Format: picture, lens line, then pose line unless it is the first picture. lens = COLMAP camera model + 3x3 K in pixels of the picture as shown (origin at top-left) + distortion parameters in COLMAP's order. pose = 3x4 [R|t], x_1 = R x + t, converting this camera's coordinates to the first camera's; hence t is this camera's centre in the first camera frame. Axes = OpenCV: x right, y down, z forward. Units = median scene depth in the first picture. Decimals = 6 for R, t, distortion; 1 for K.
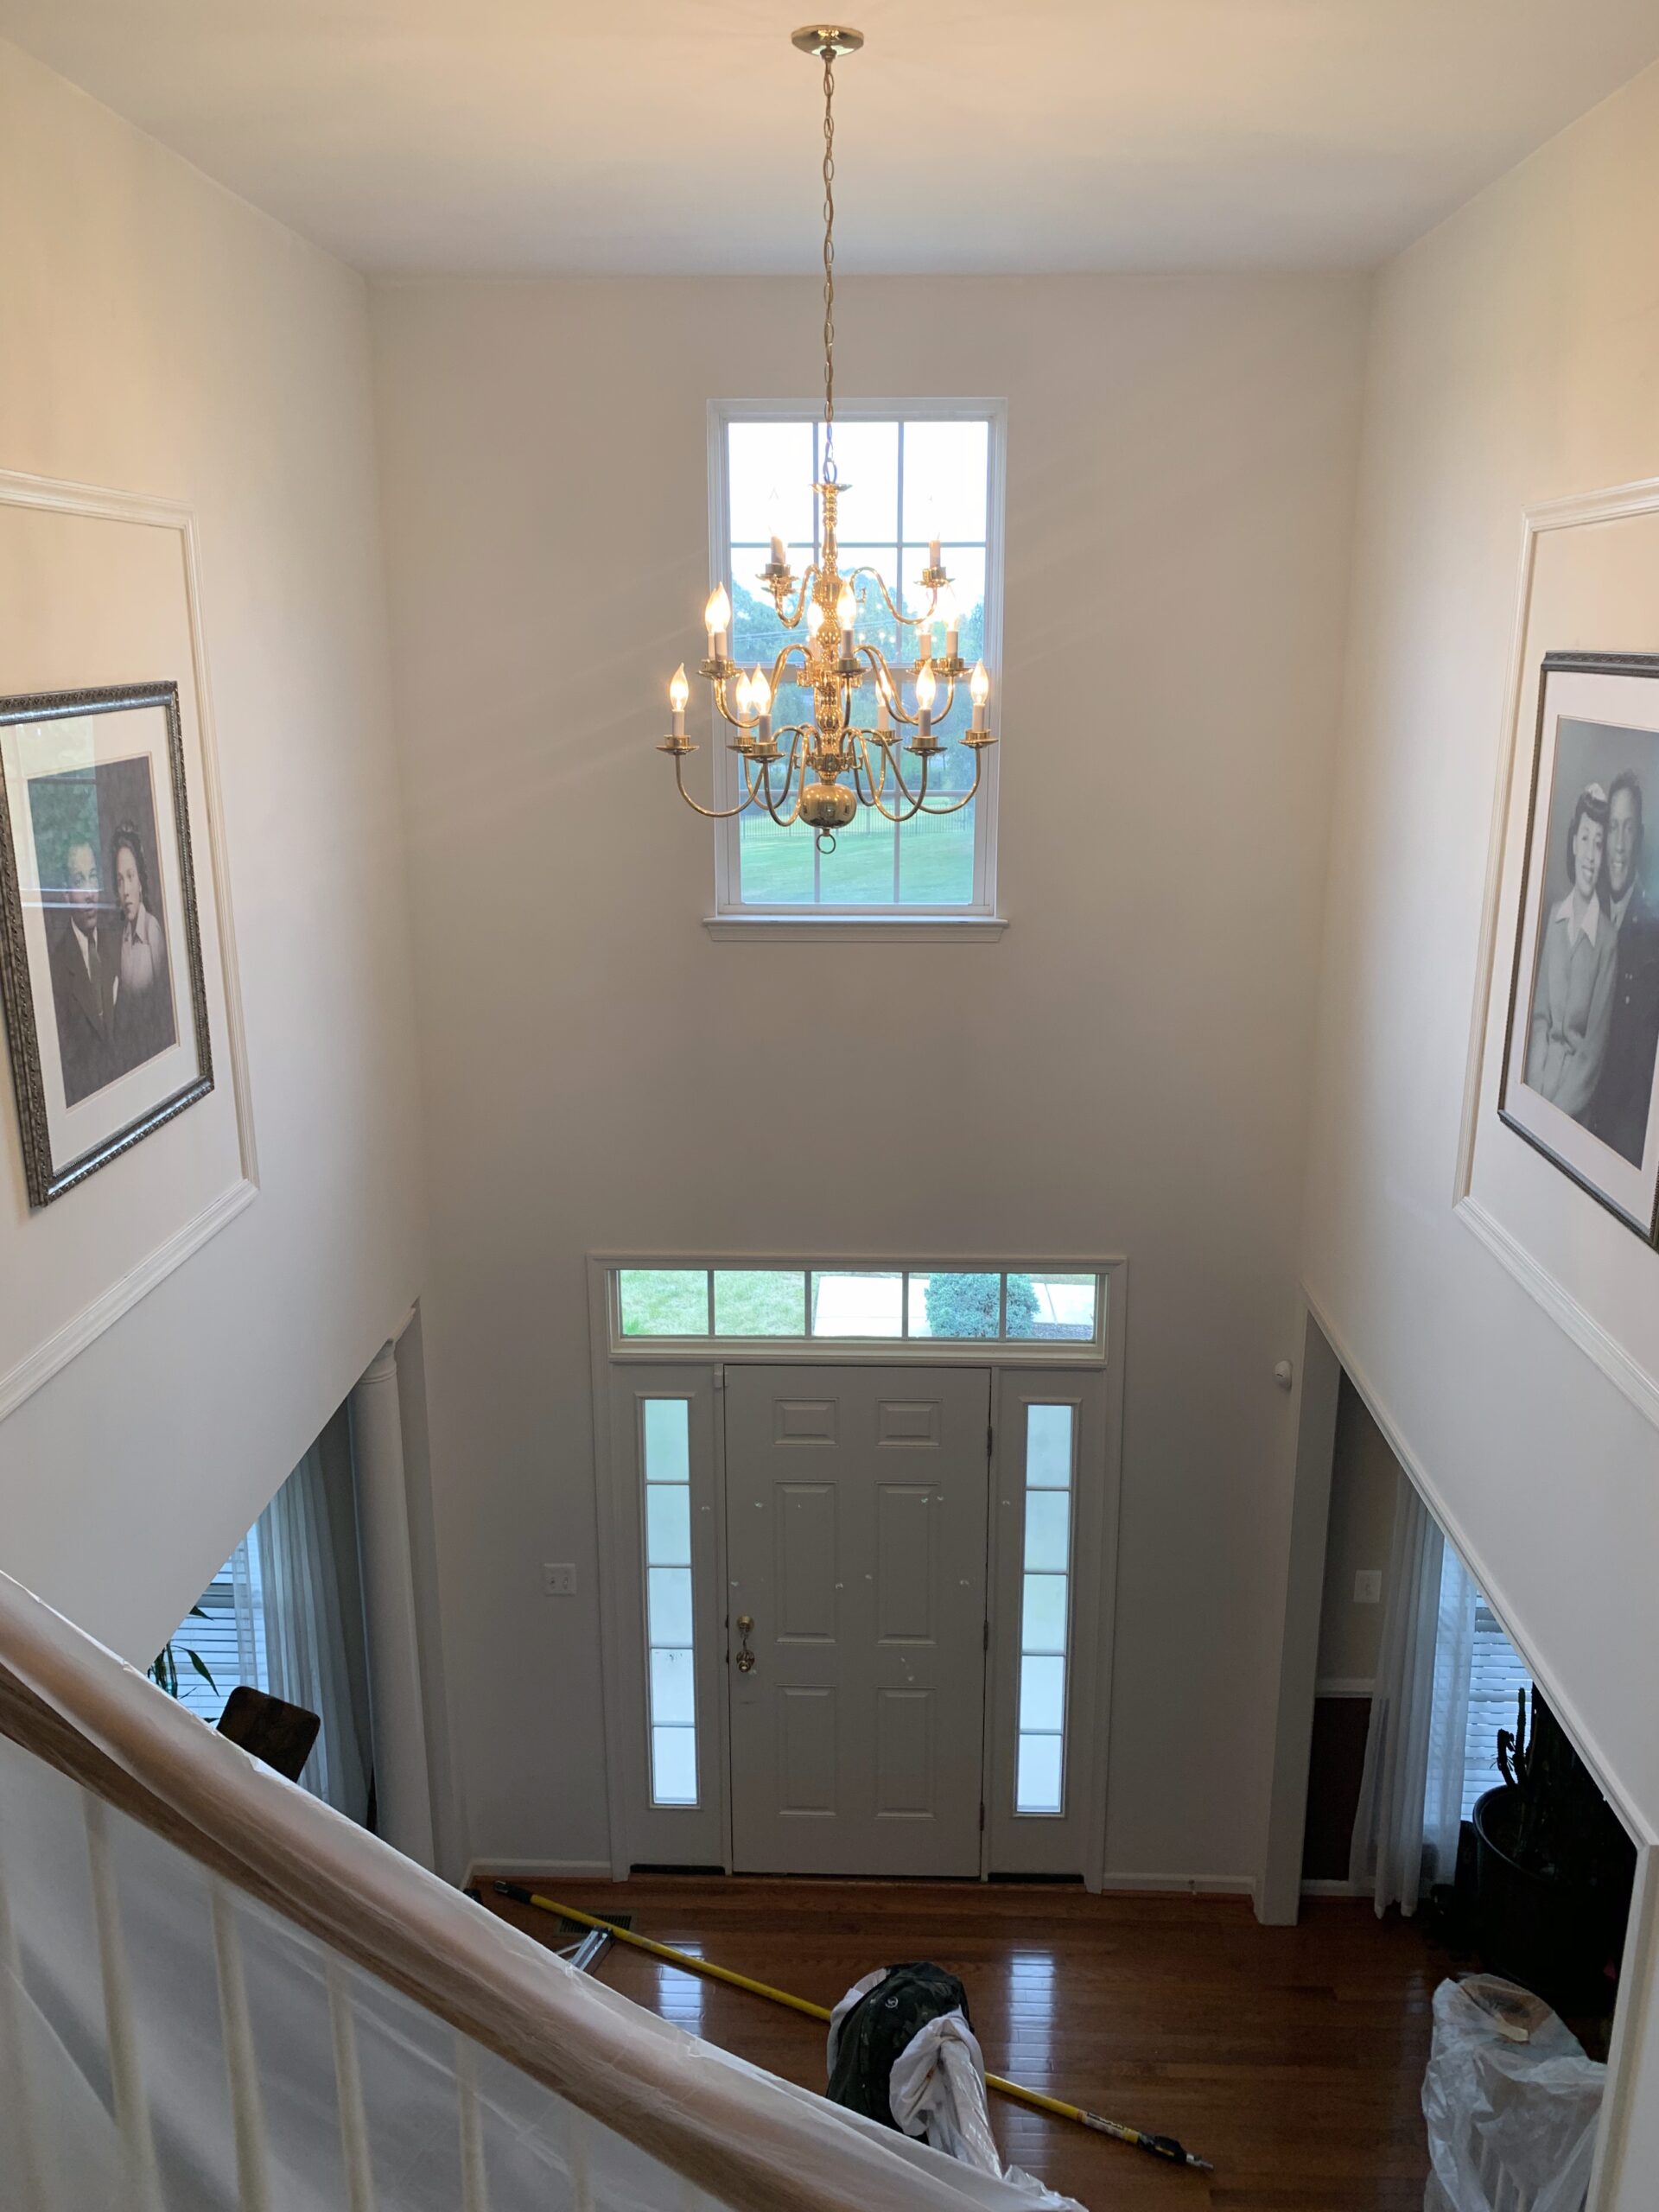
lens RADIAL K [[1706.6, 0, 836.2], [0, 1706.6, 1102.0], [0, 0, 1]] dist [0.059104, -0.069621]
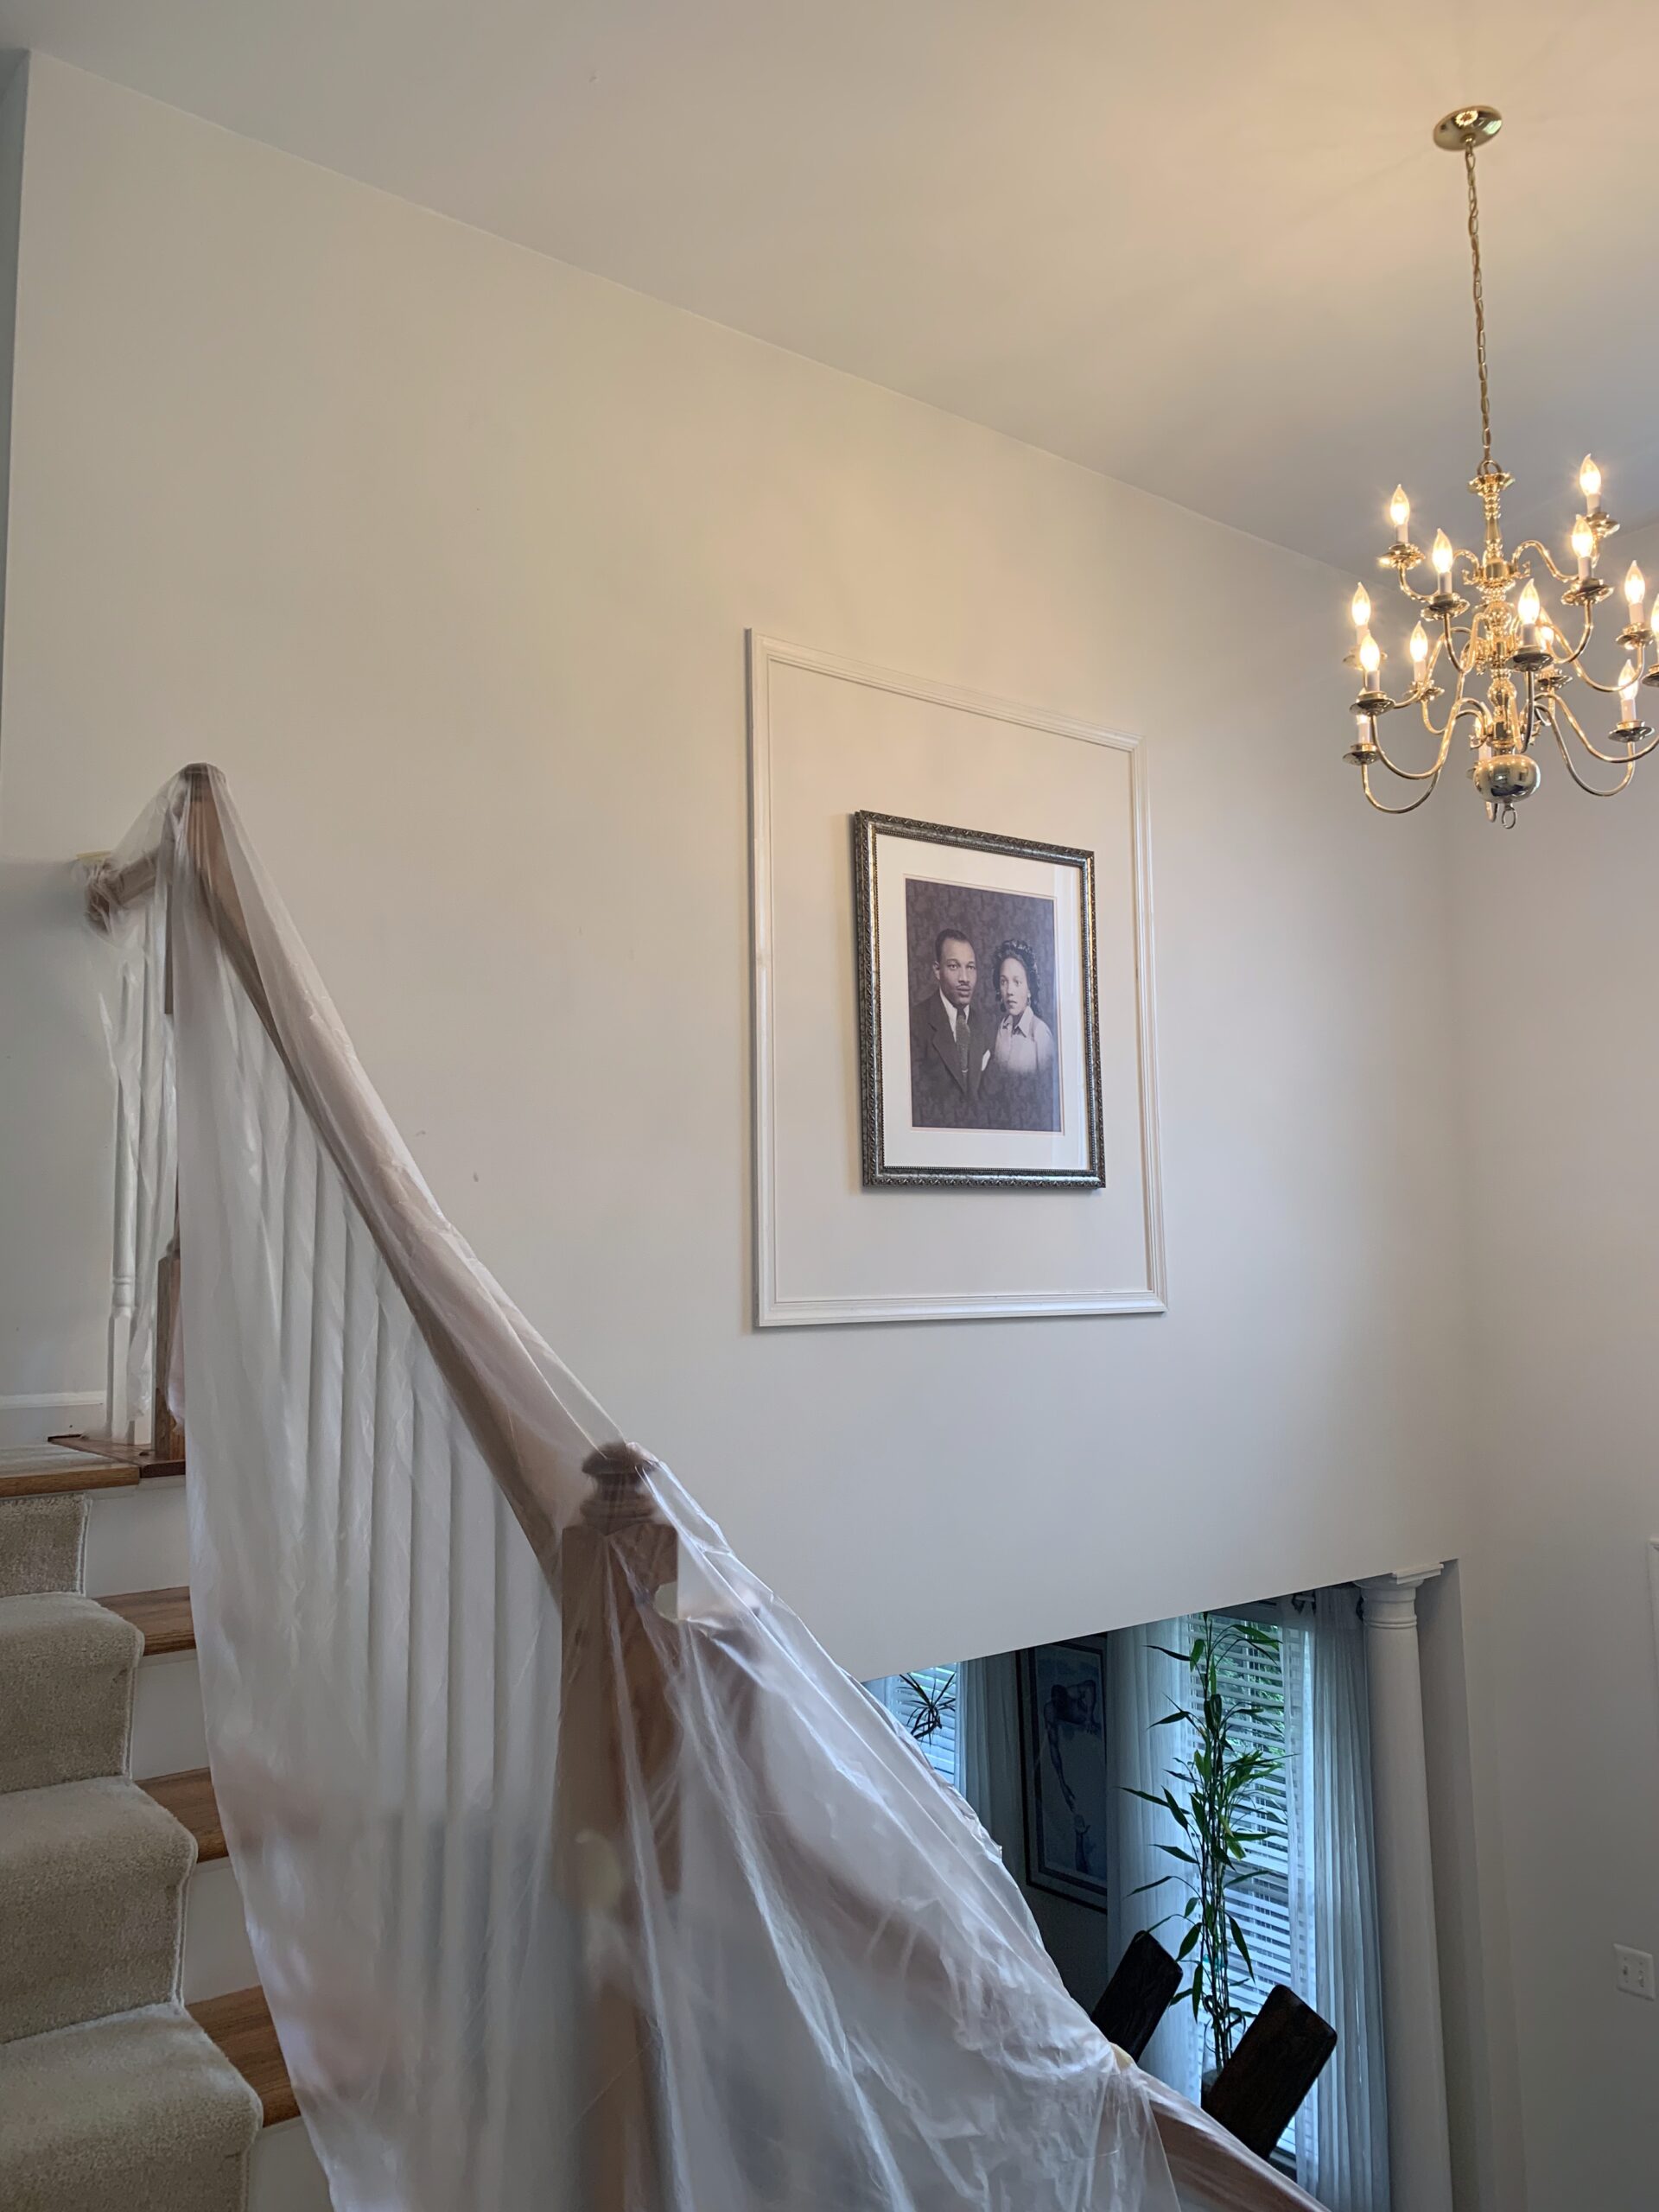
lens RADIAL K [[1706.6, 0, 828.0], [0, 1706.6, 1091.6], [0, 0, 1]] dist [0.059104, -0.069621]
pose [[0.640935, -0.096401, -0.761518, 0.288008], [-0.183929, 0.943893, -0.274293, 0.202158], [0.745233, 0.315869, 0.587242, 0.118923]]
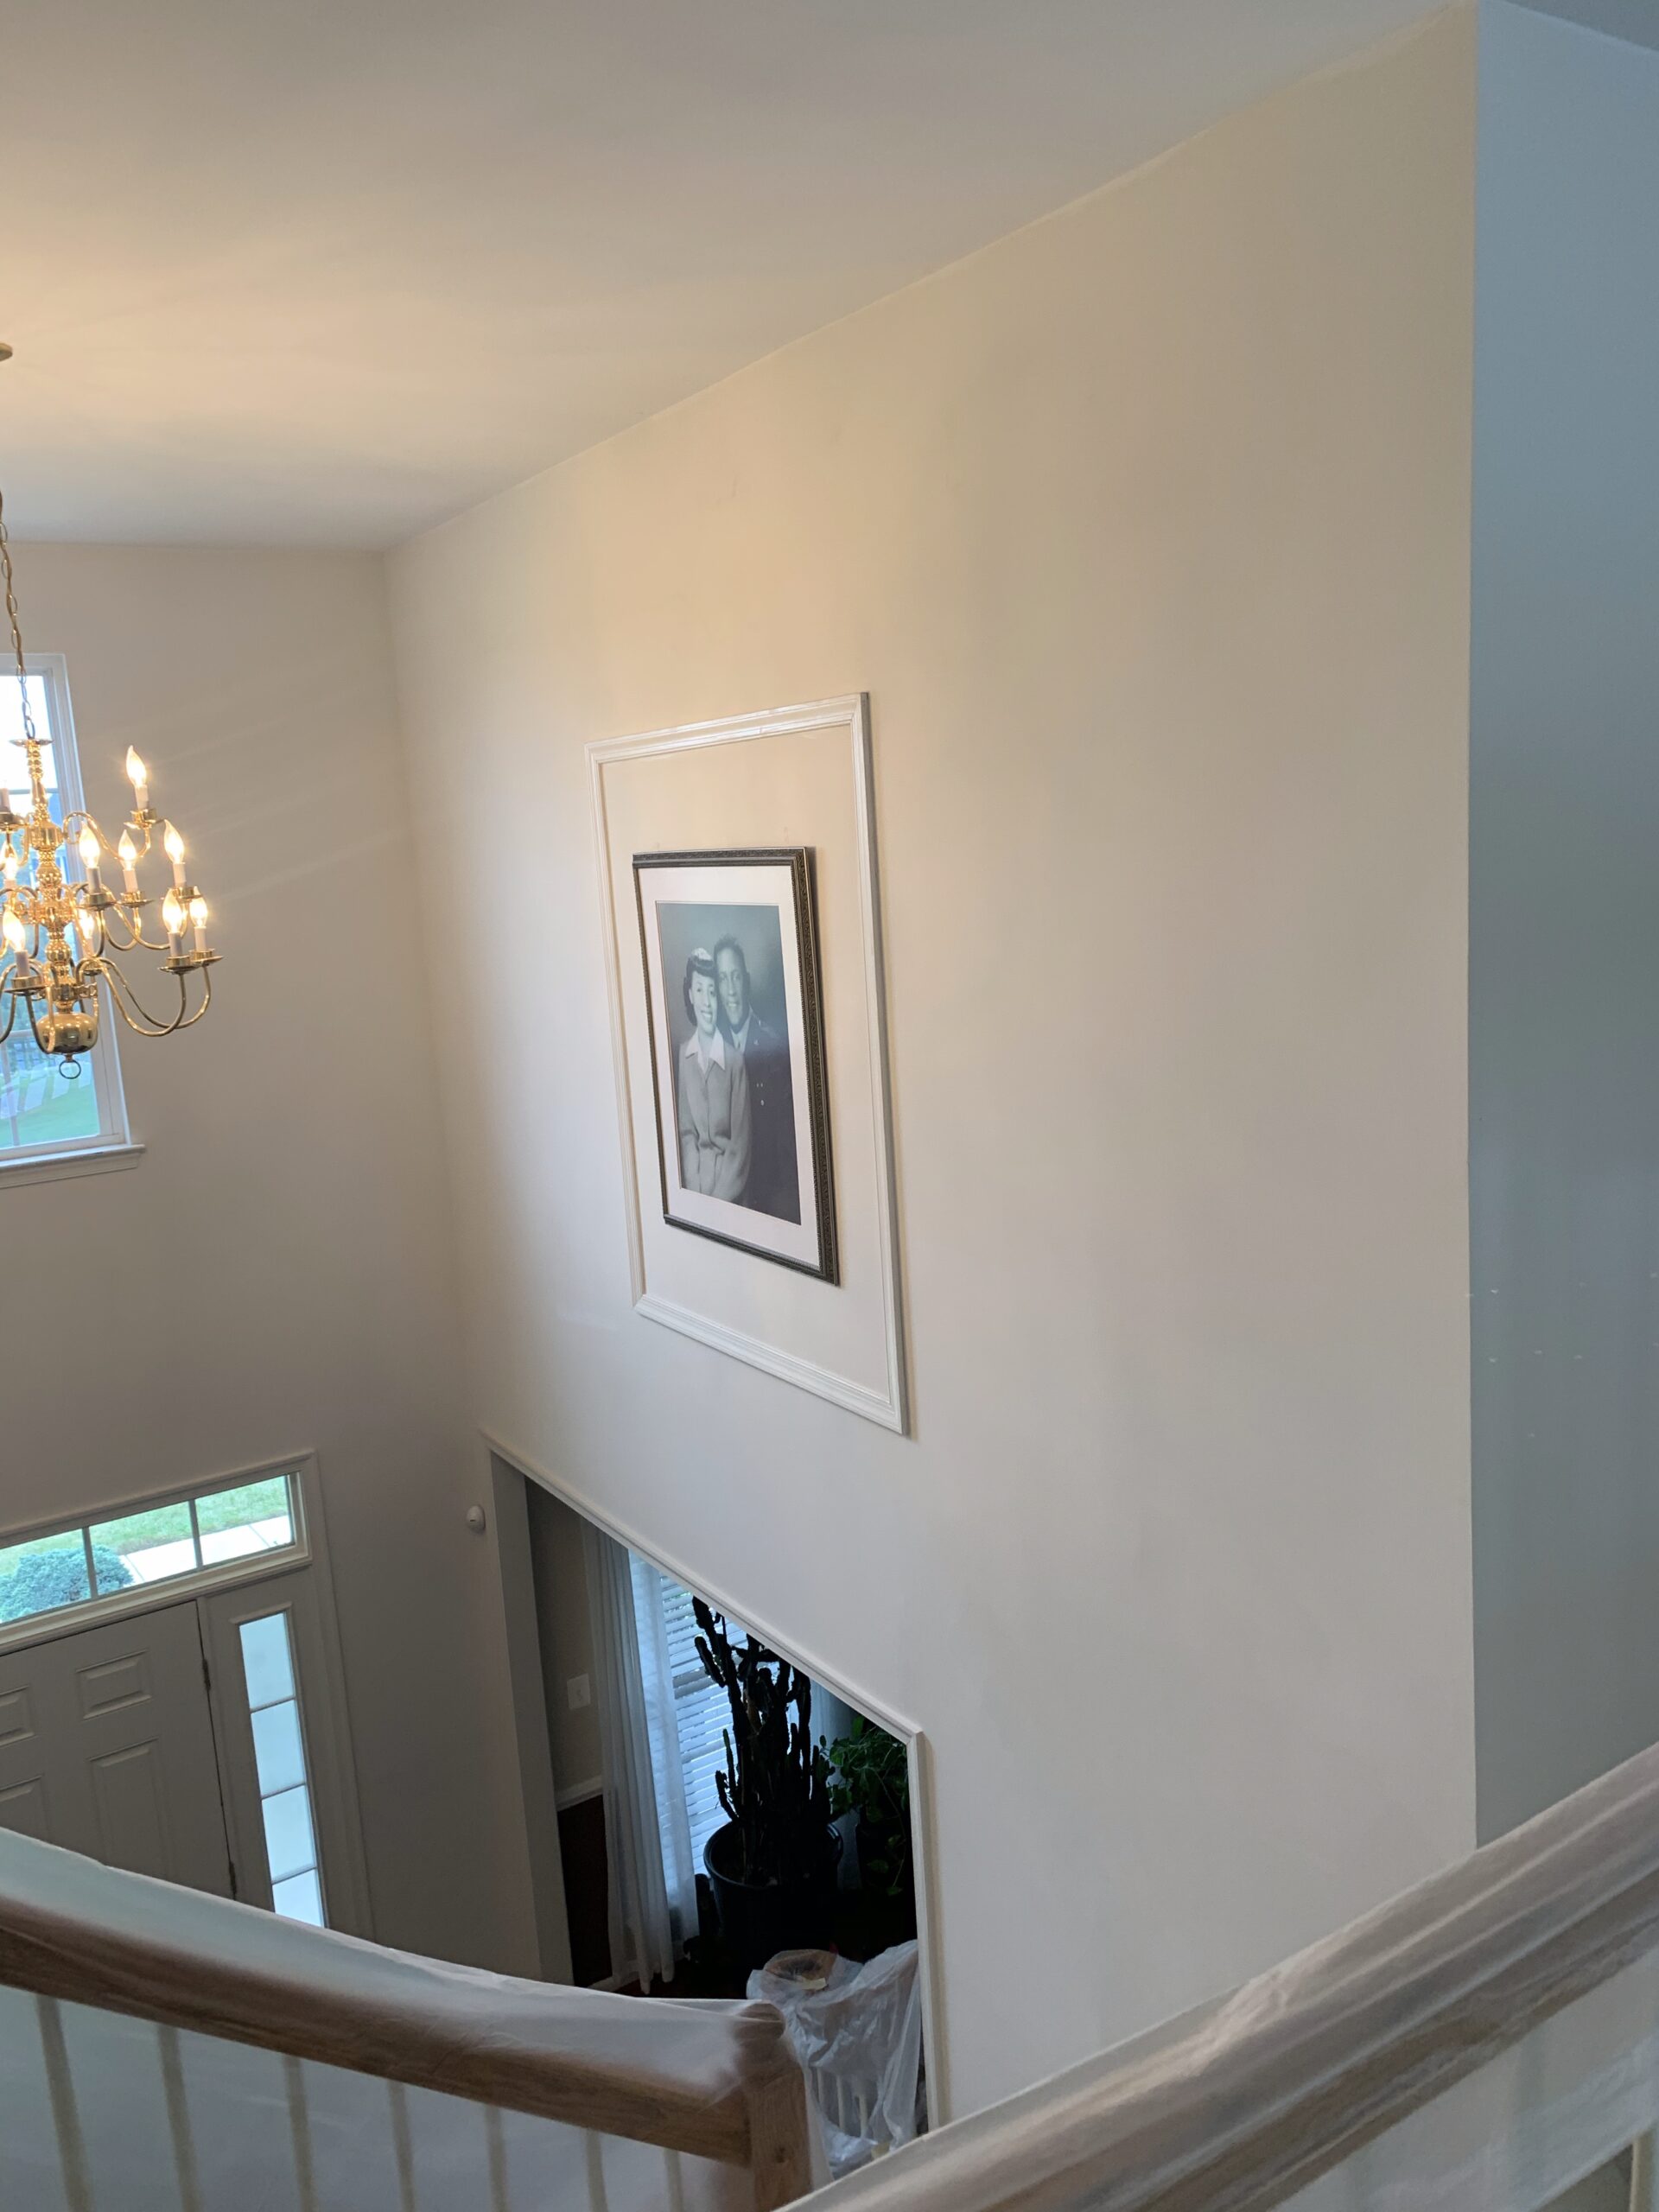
lens RADIAL K [[1706.6, 0, 848.6], [0, 1706.6, 1098.9], [0, 0, 1]] dist [0.059104, -0.069621]
pose [[0.815317, -0.142184, 0.561285, -0.128903], [0.213108, 0.975023, -0.062567, 0.019882], [-0.538370, 0.170626, 0.825254, -0.070544]]
